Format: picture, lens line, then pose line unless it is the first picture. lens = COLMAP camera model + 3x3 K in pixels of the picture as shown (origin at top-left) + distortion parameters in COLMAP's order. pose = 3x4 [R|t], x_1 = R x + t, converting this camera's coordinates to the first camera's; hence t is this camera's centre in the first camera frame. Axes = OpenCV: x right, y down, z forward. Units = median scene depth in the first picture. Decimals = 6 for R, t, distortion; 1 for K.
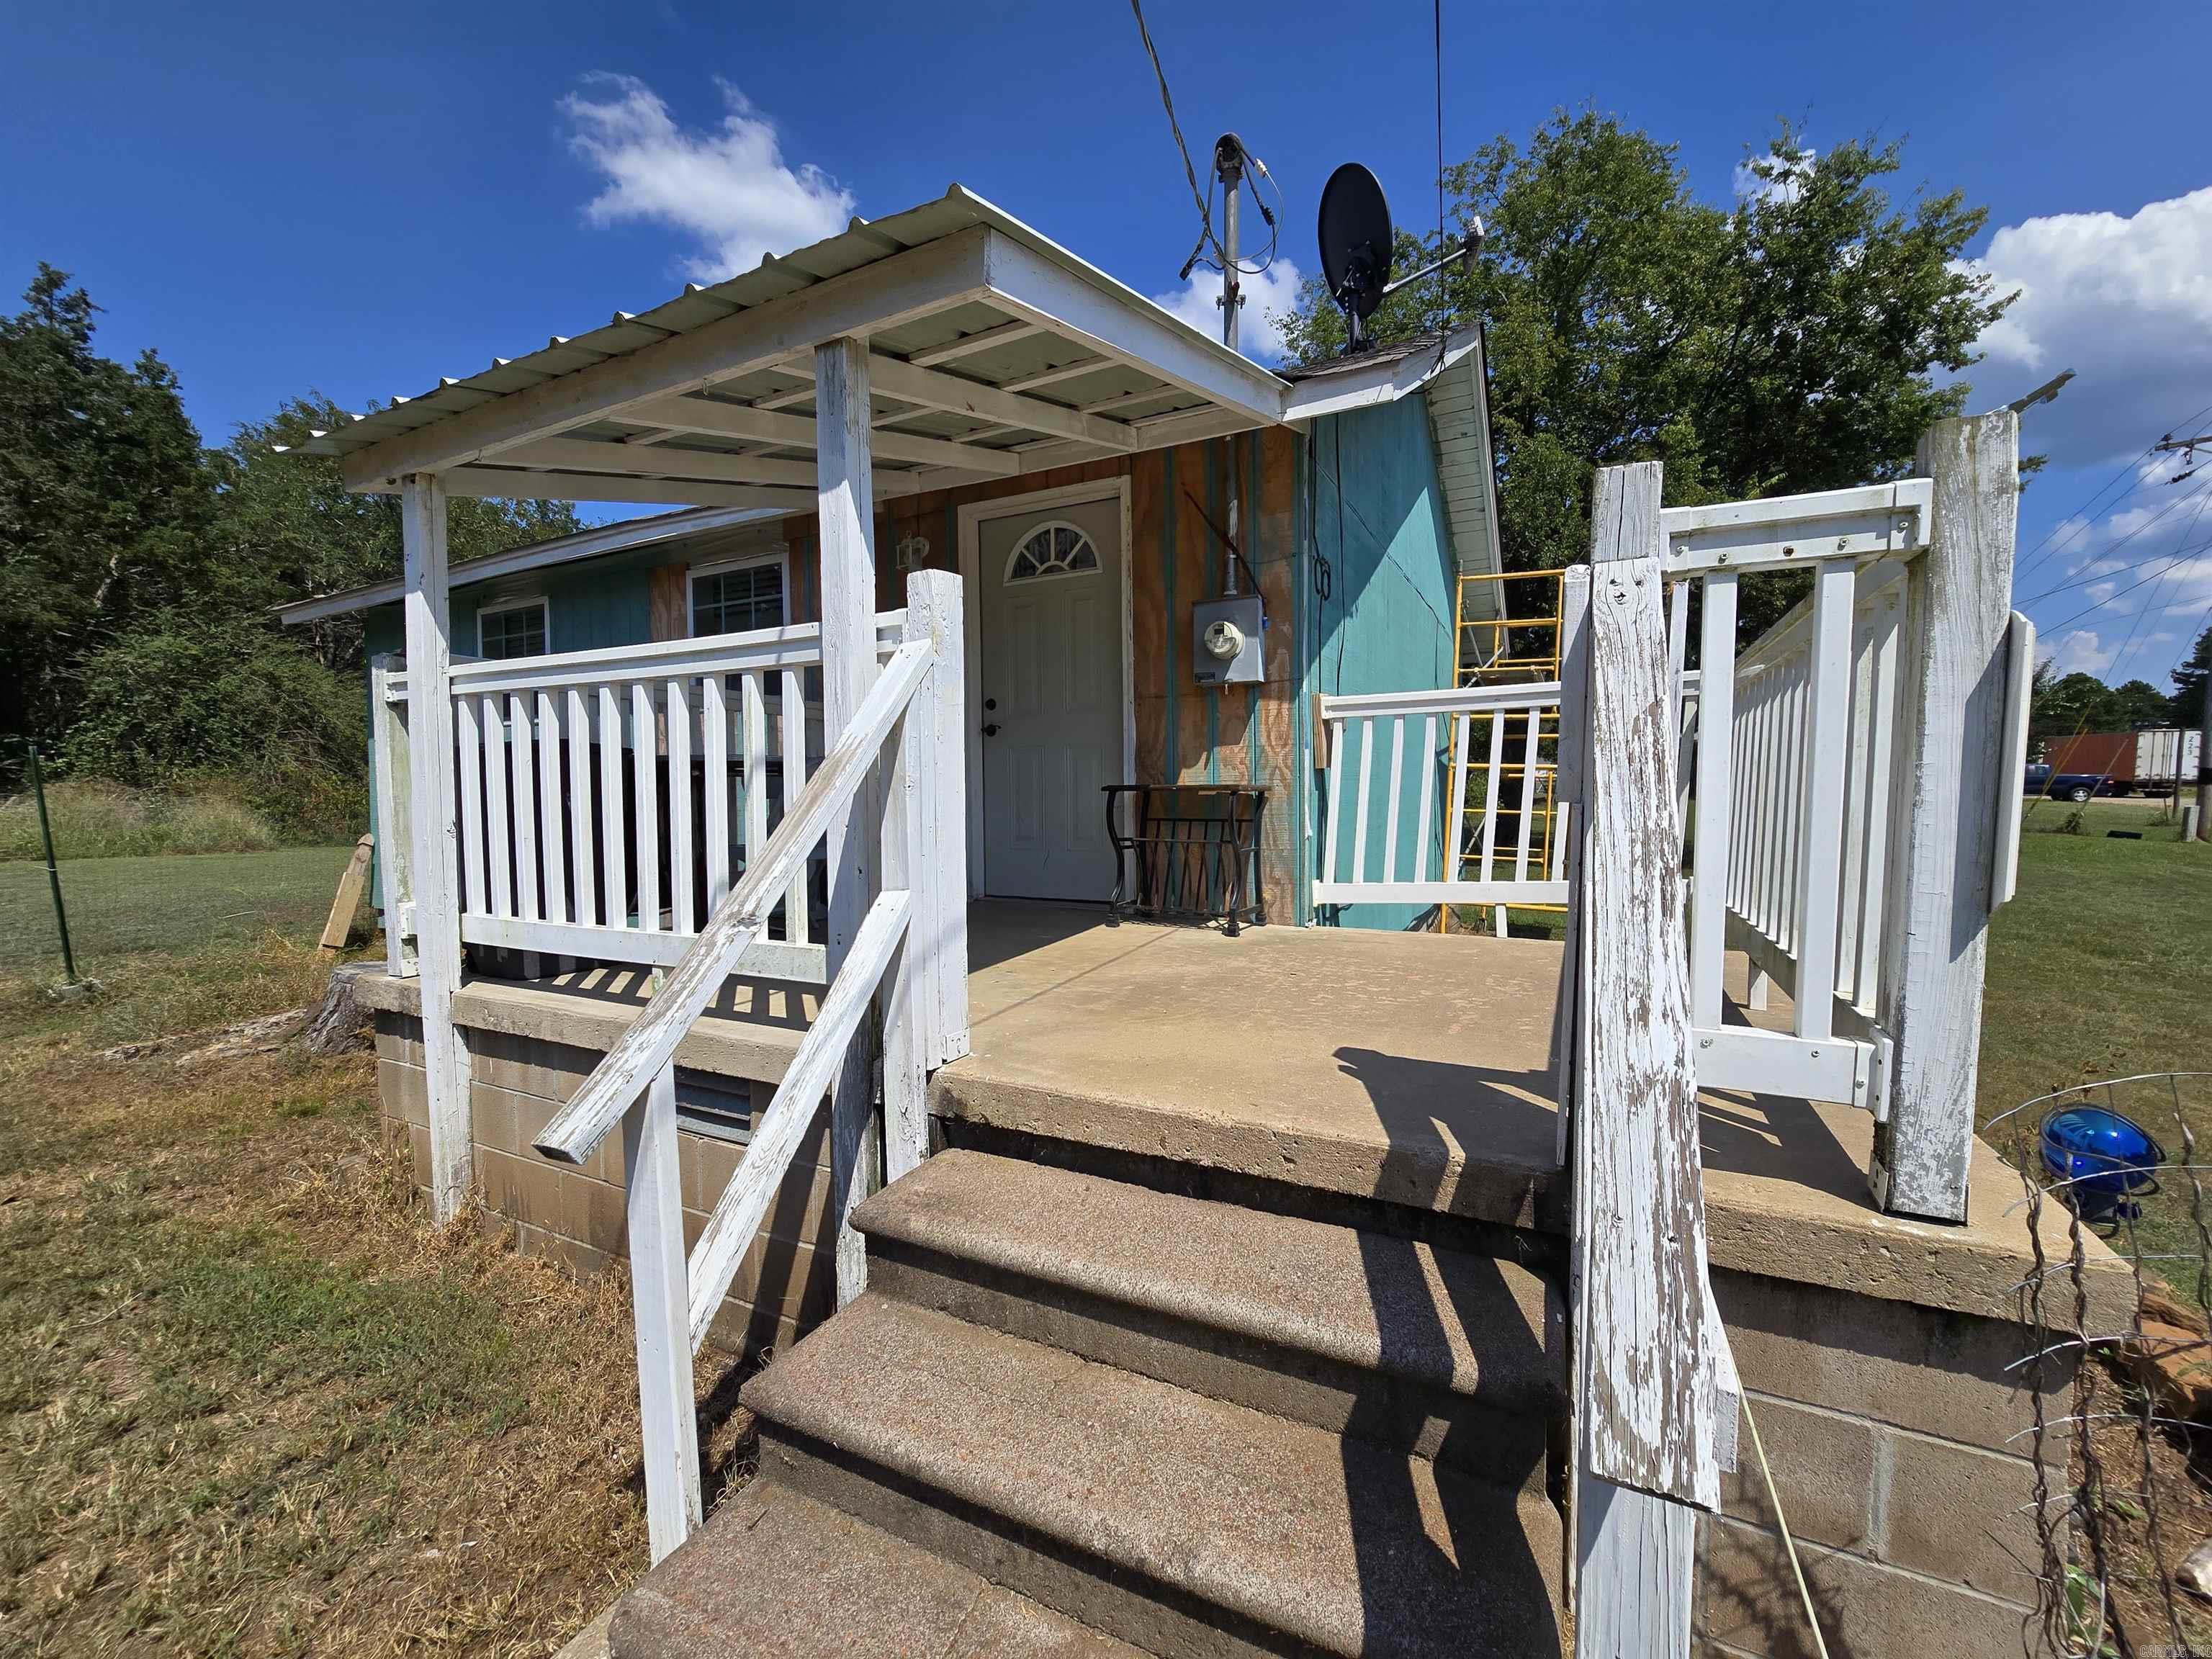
lens RADIAL K [[888.0, 0, 1106.8], [0, 888.0, 841.8], [0, 0, 1]] dist [-0.002654, -0.000036]
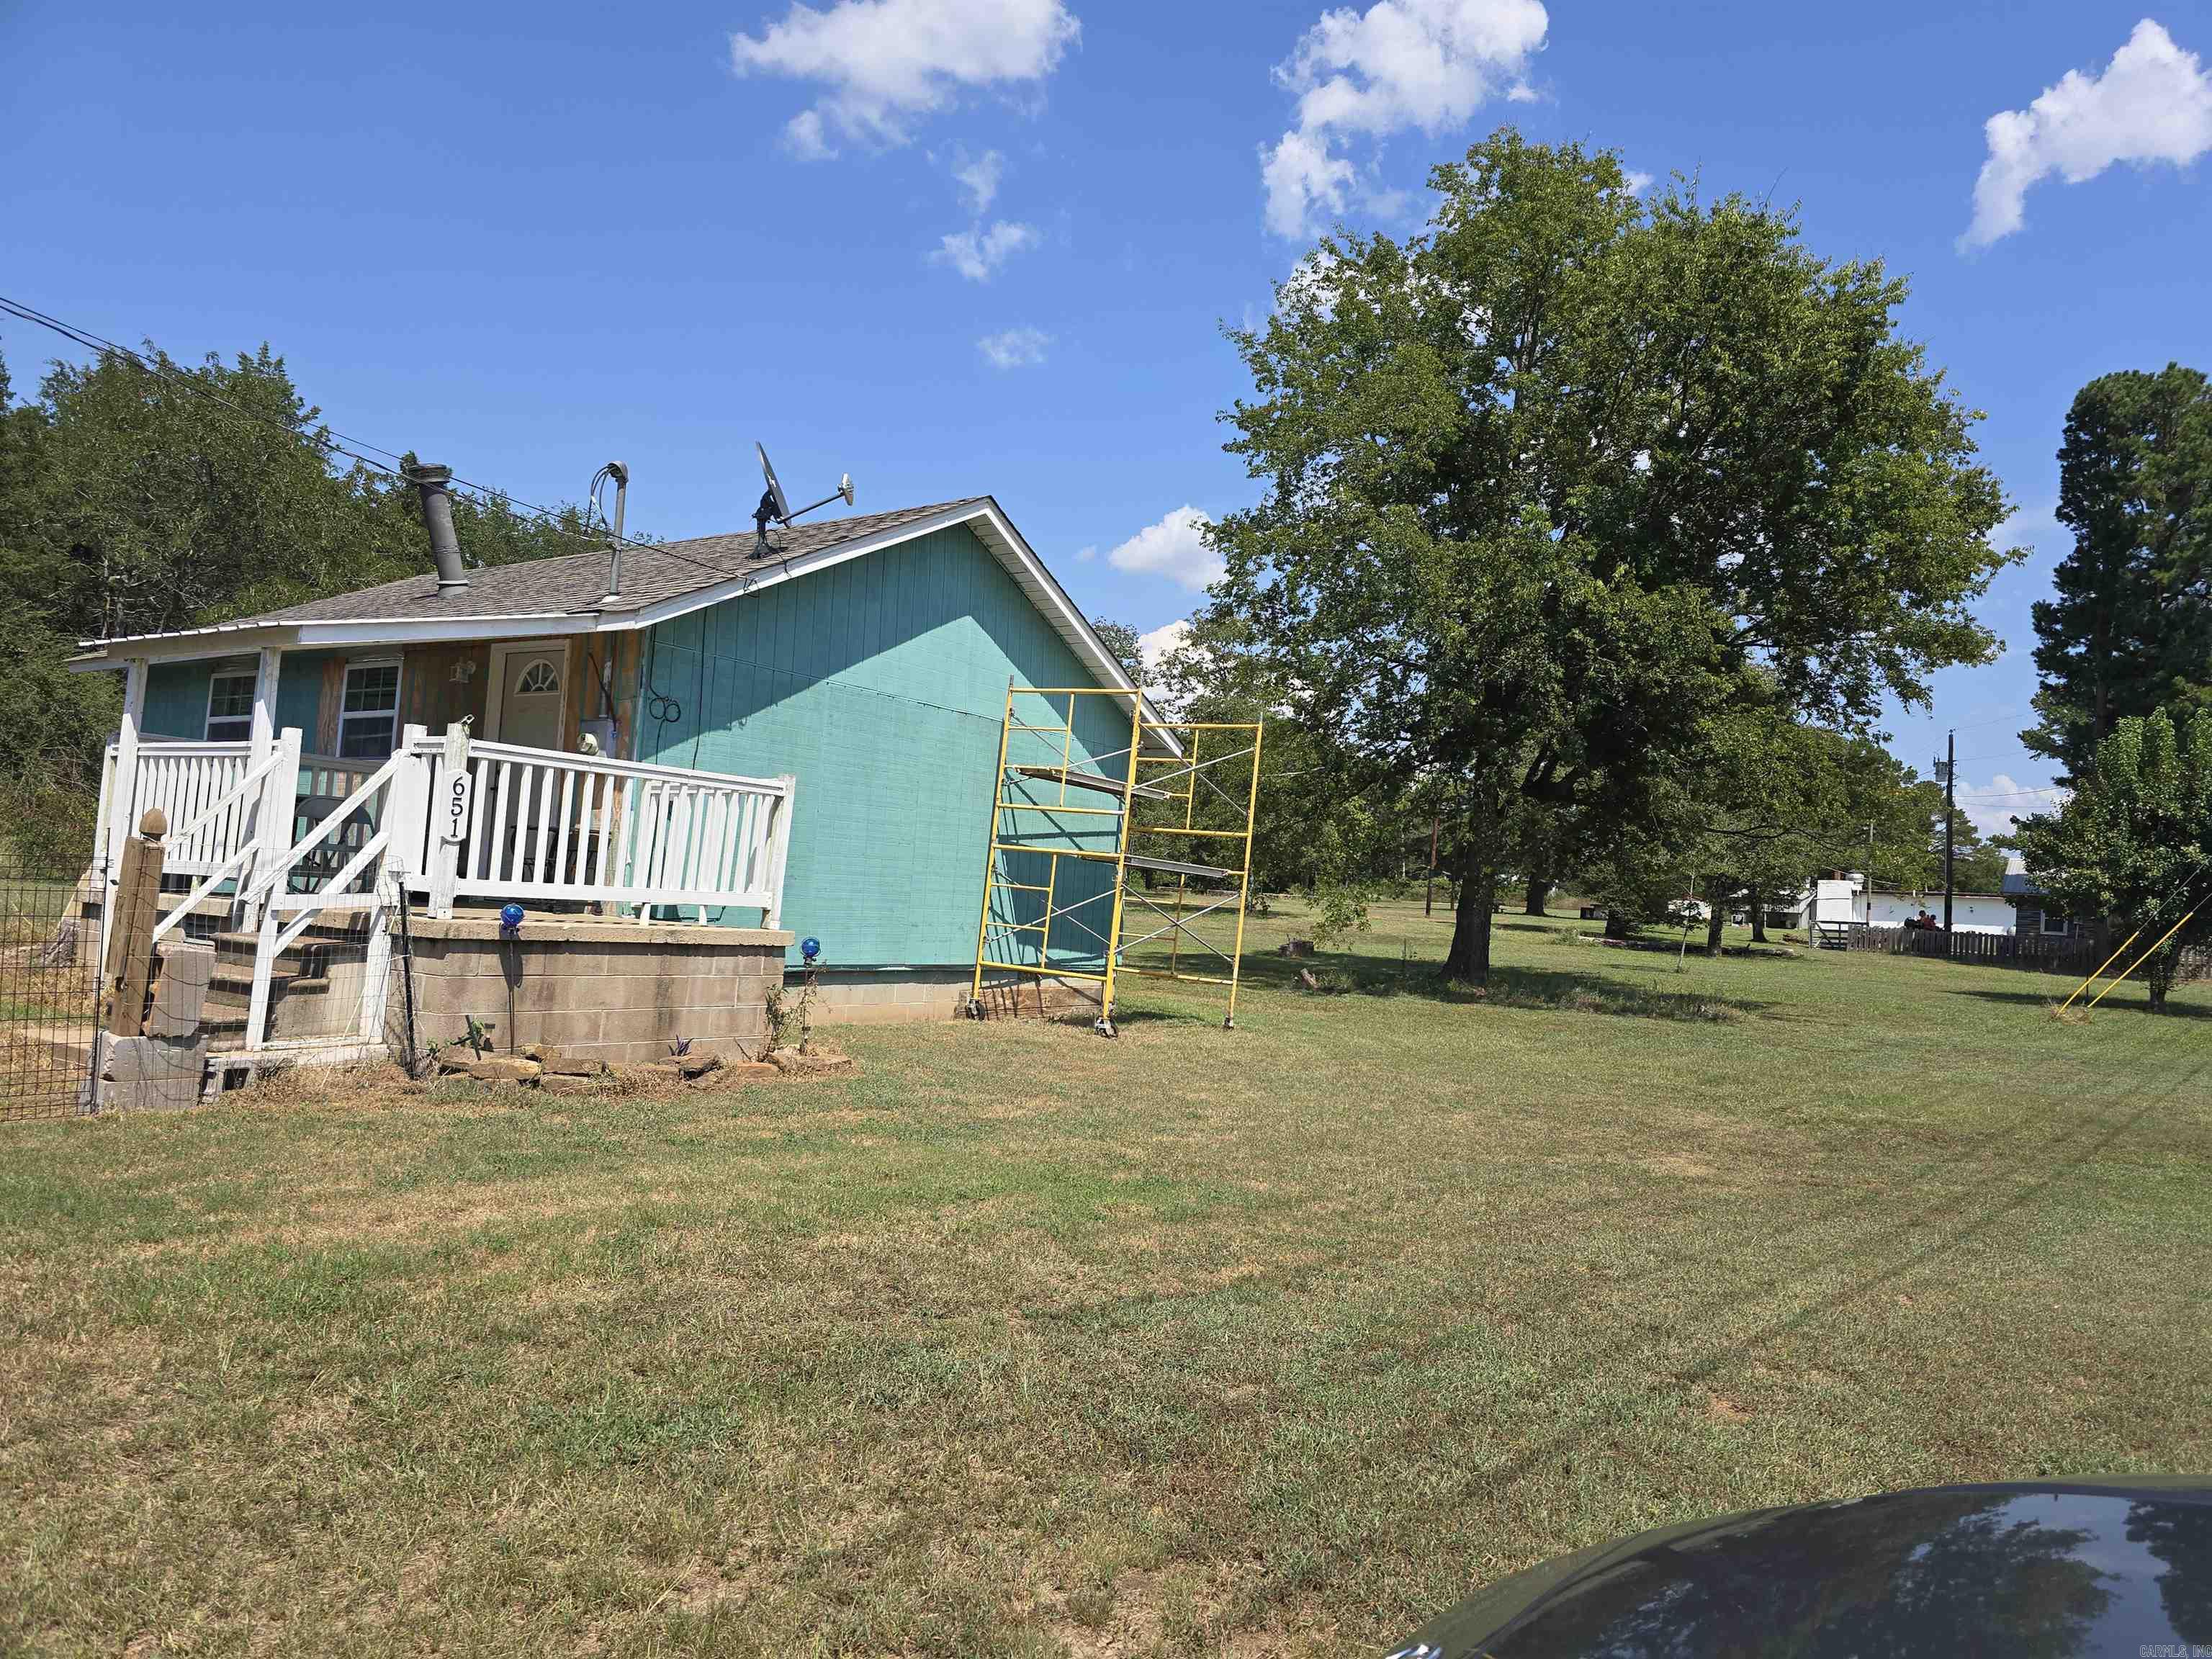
lens RADIAL K [[1480.6, 0, 1109.2], [0, 1480.6, 819.4], [0, 0, 1]] dist [0.053330, -0.042101]
pose [[0.990003, 0.065206, -0.125072, 0.259928], [-0.079860, 0.990036, -0.115980, 0.028605], [0.116263, 0.124808, 0.985346, -0.290995]]
